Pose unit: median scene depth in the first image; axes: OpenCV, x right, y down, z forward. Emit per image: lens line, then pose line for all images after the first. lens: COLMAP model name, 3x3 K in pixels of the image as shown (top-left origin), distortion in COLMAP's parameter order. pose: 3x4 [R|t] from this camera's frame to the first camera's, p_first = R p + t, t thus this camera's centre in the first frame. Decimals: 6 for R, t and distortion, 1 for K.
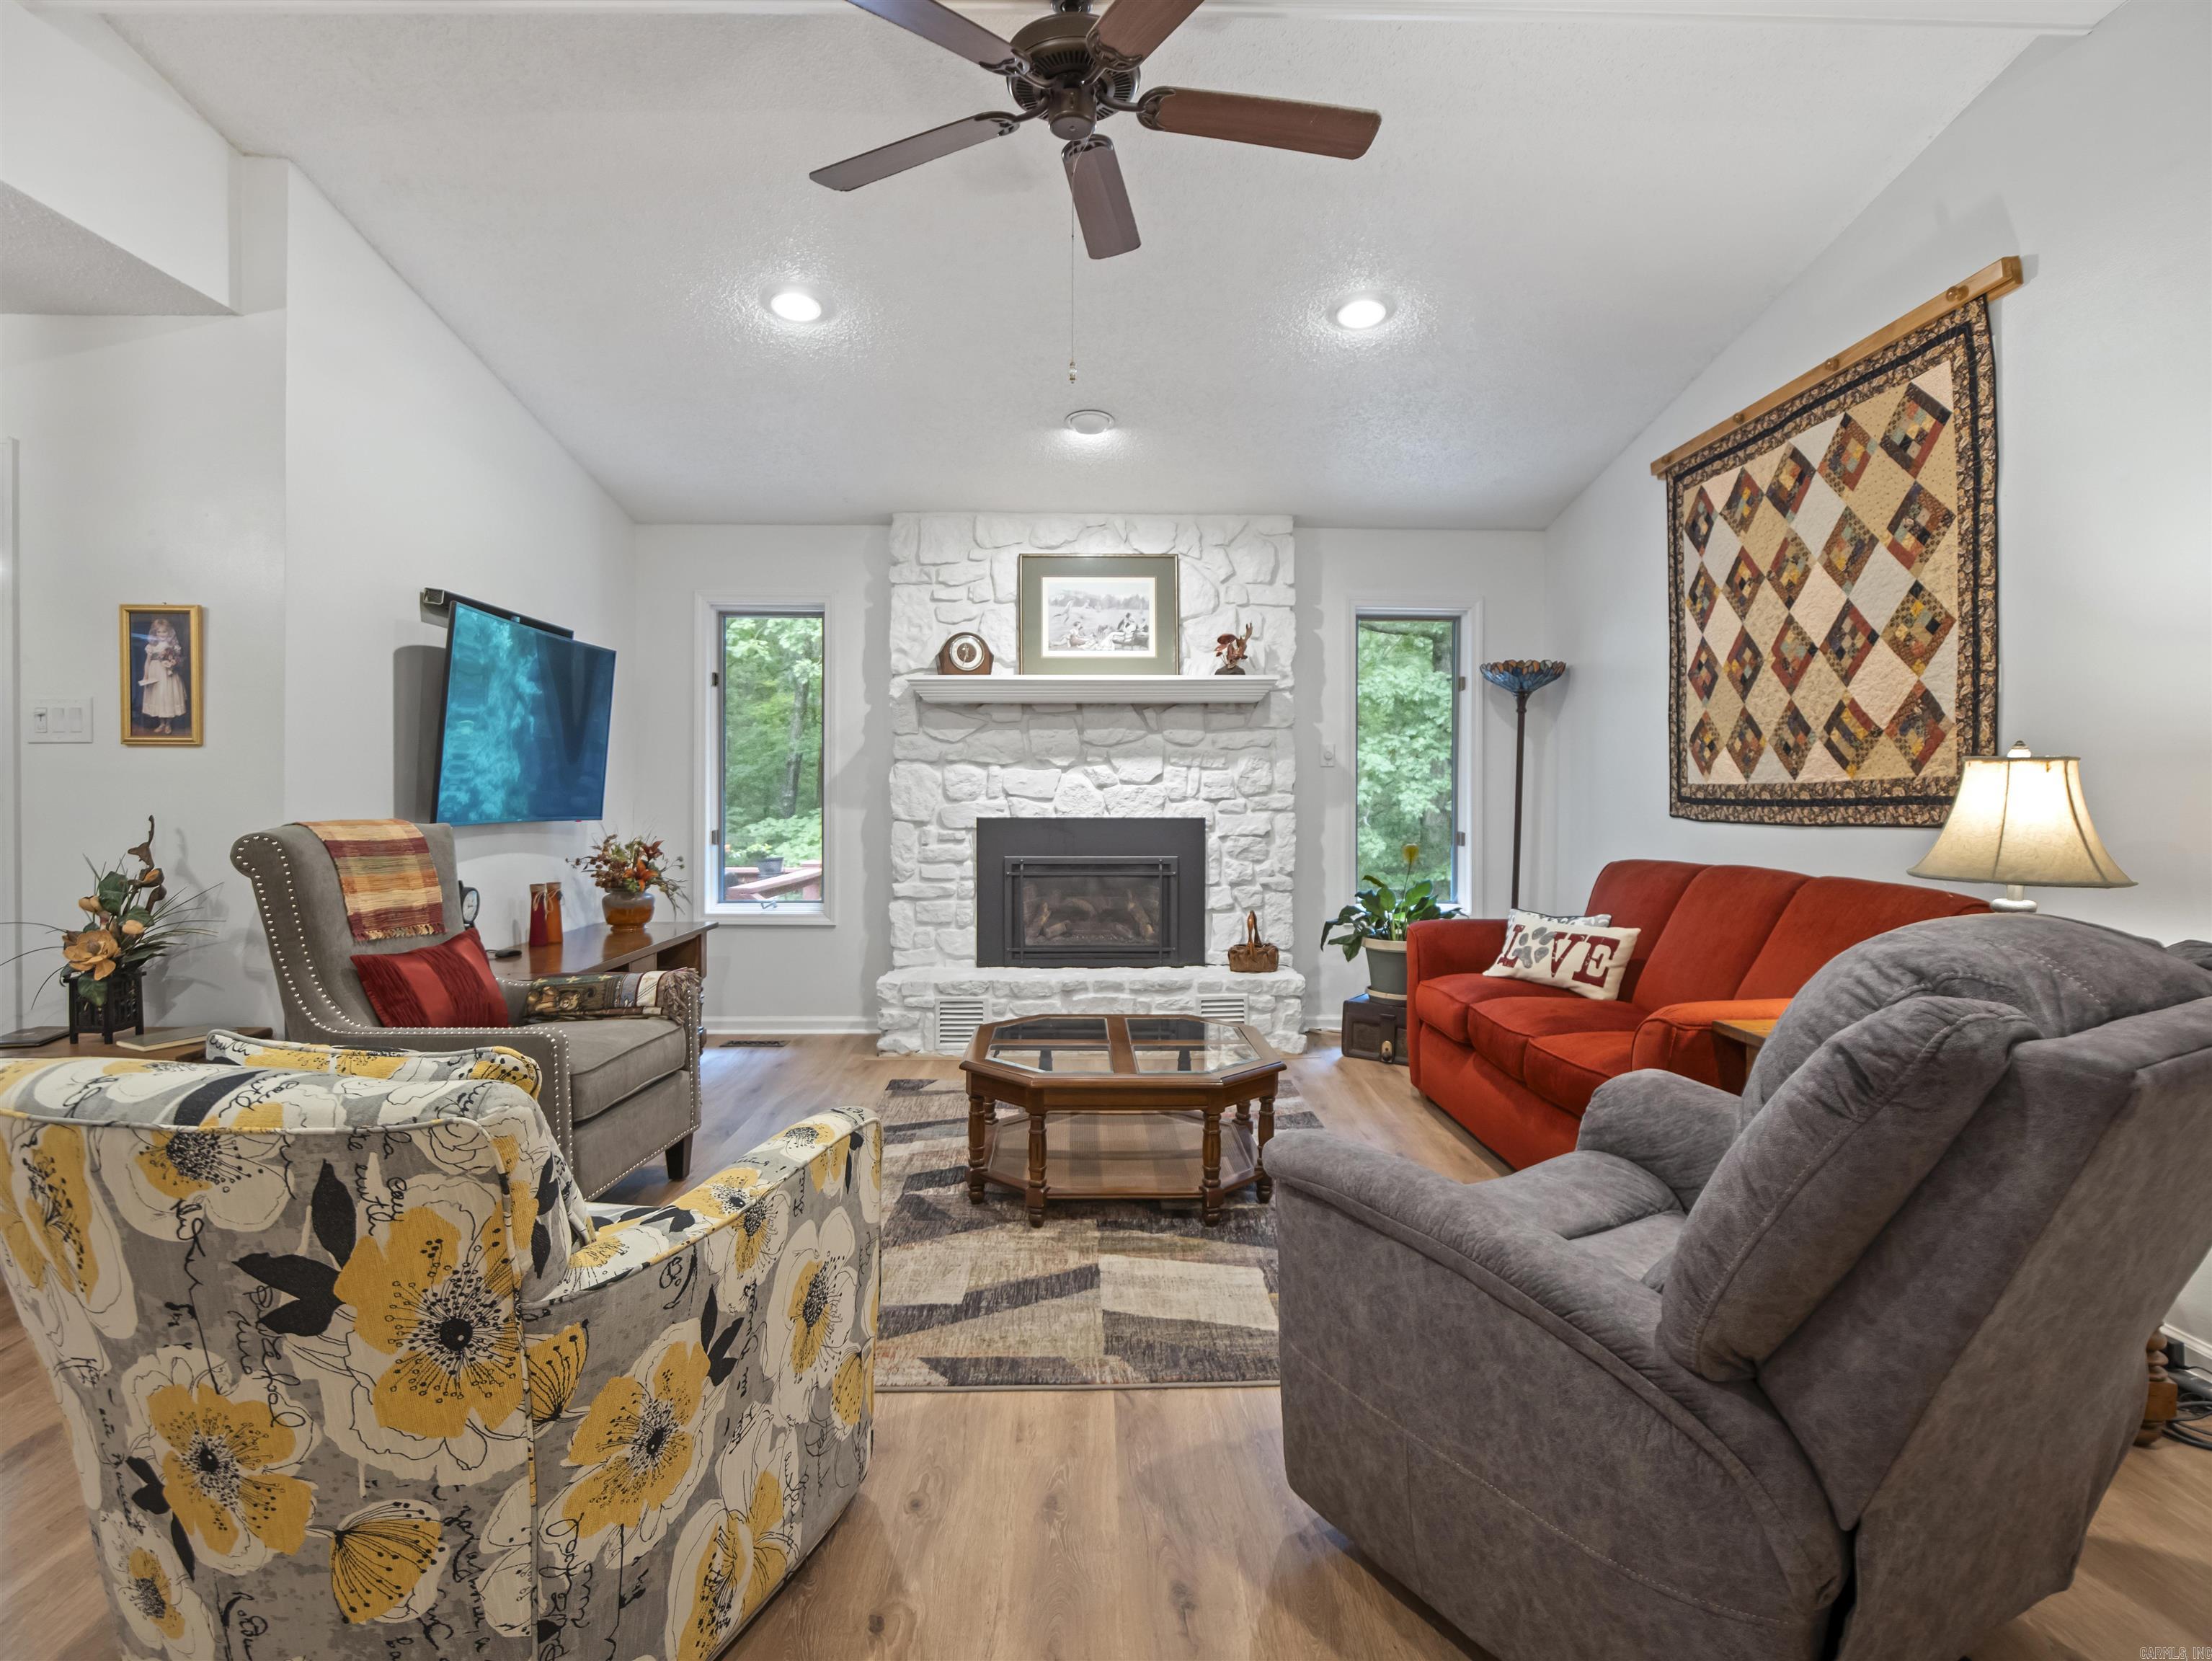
lens RADIAL K [[1160.2, 0, 1115.3], [0, 1160.2, 795.4], [0, 0, 1]] dist [-0.017390, 0.002154]
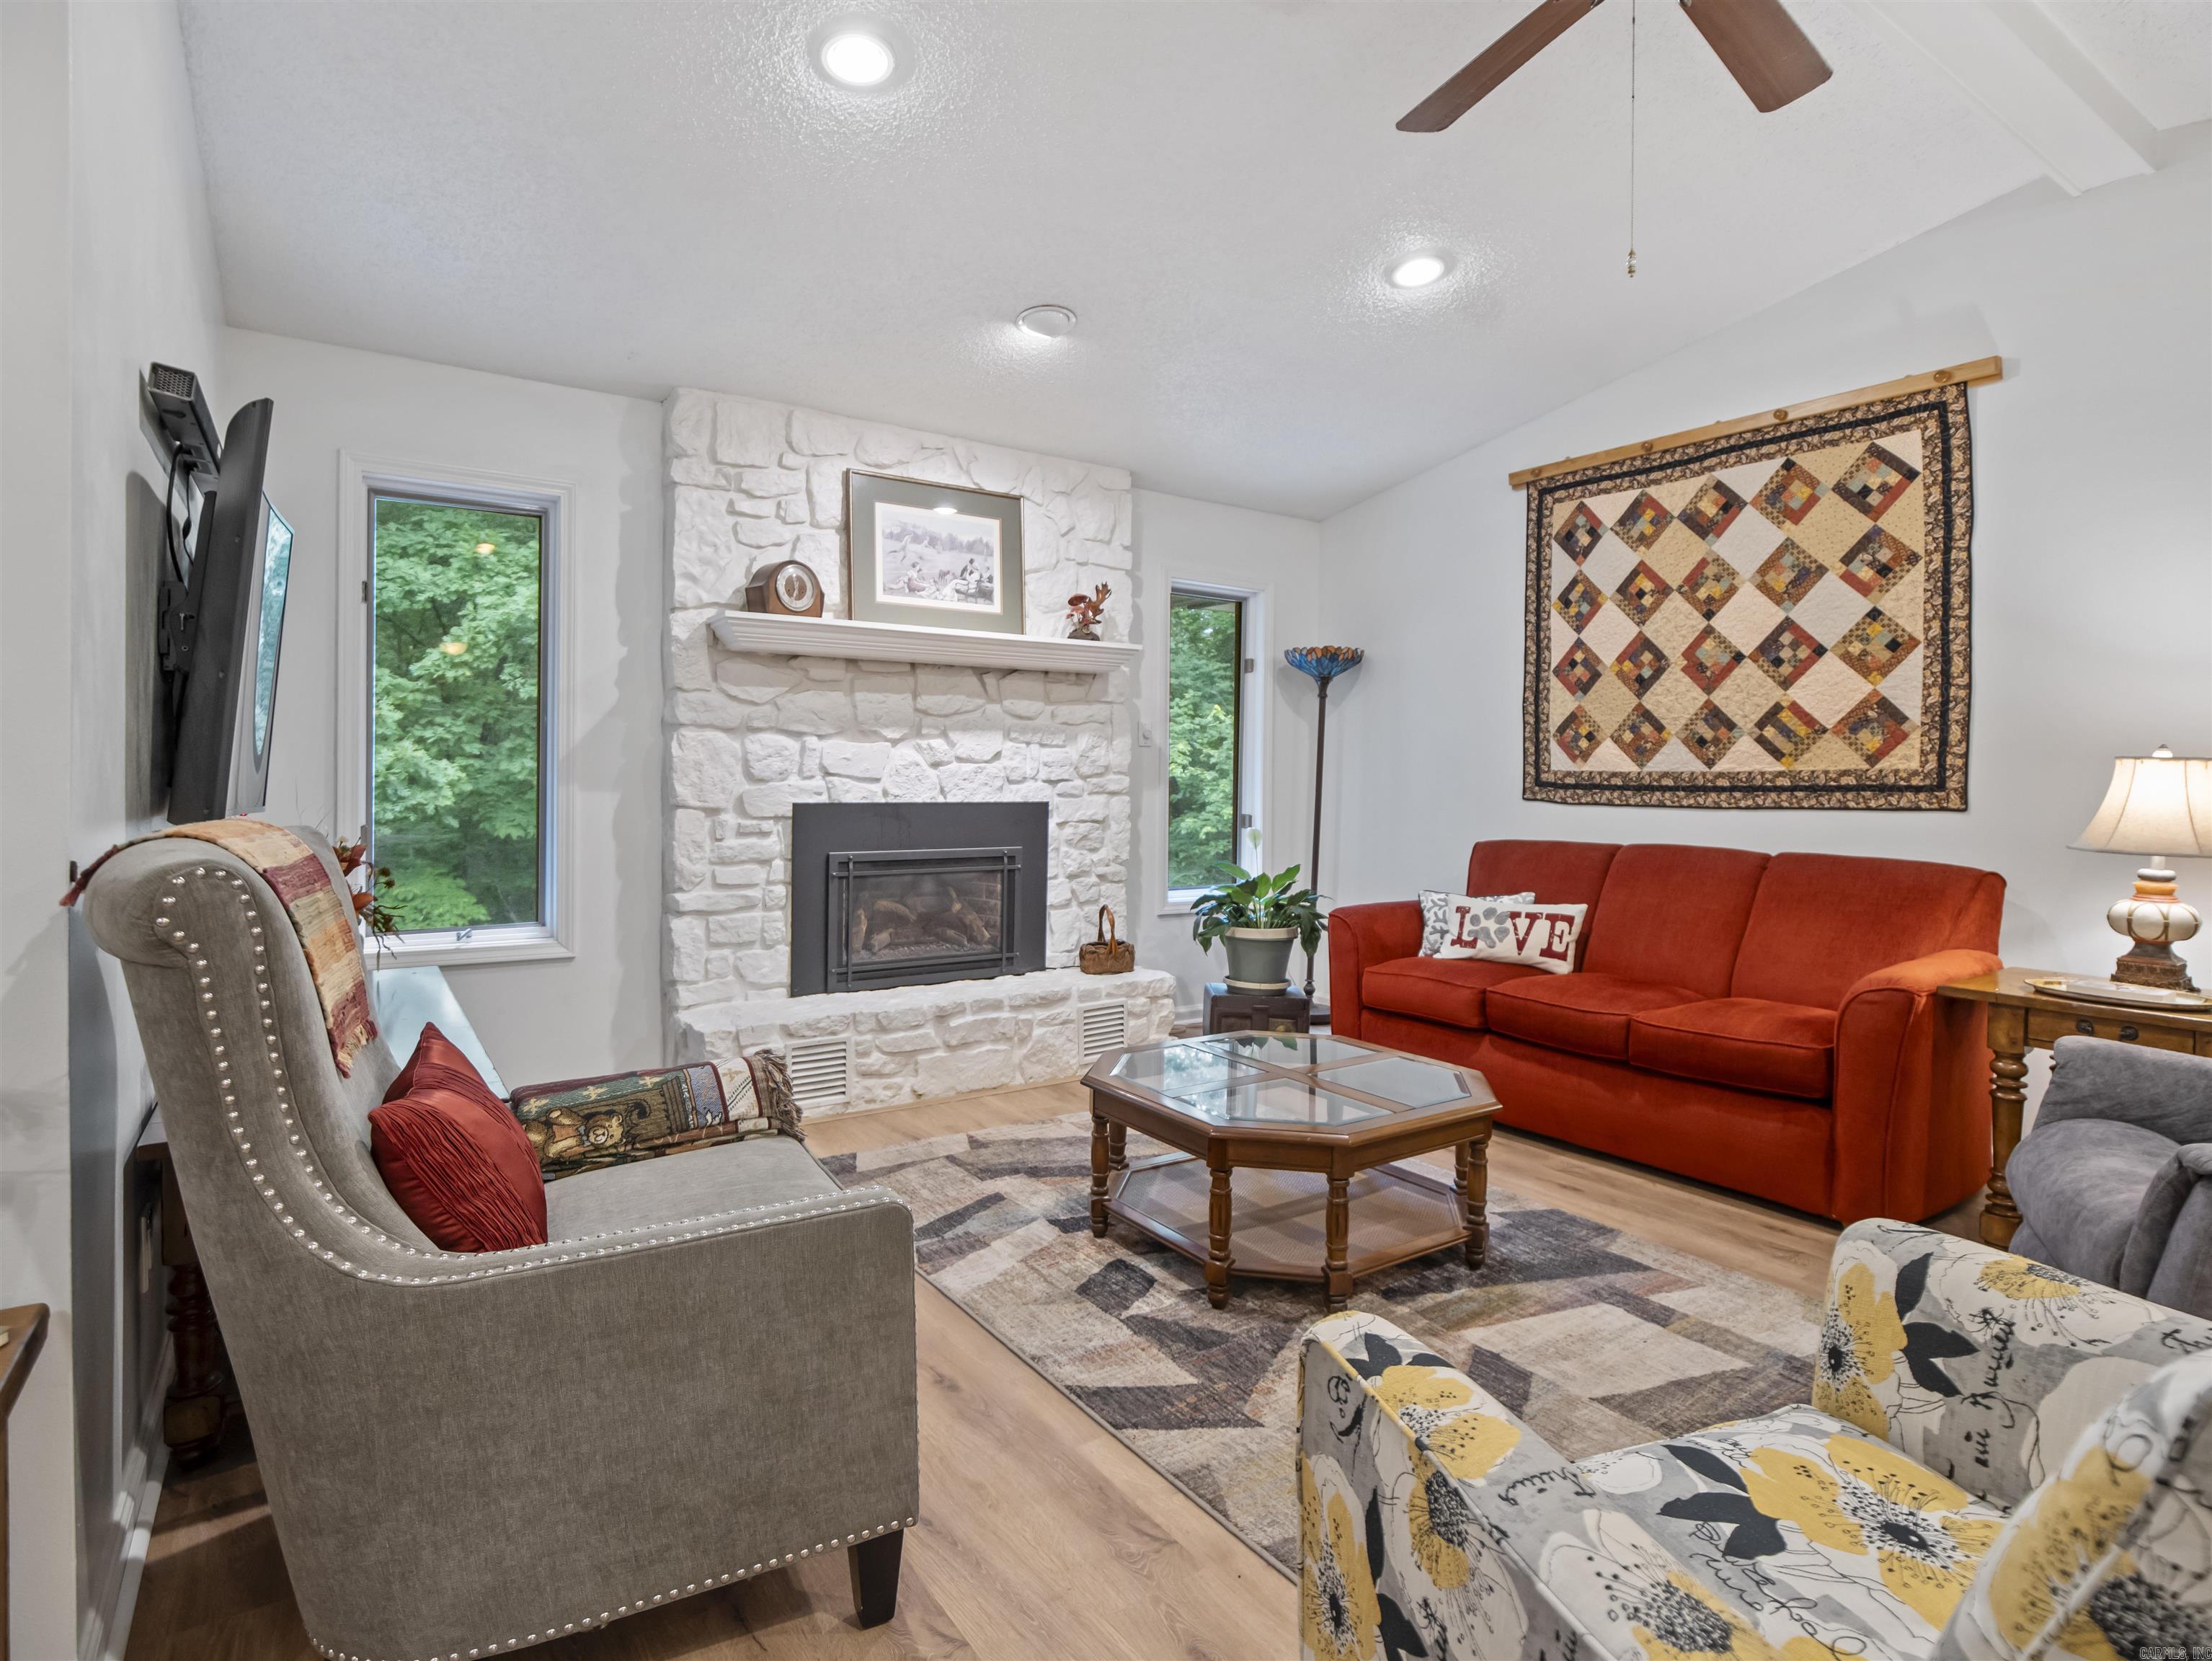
lens RADIAL K [[1163.8, 0, 1124.9], [0, 1163.8, 784.8], [0, 0, 1]] dist [-0.017147, 0.000667]
pose [[0.836796, 0.003037, 0.547506, -0.503466], [-0.008815, 0.999930, 0.007925, -0.001484], [-0.547443, -0.011457, 0.836764, 0.329553]]
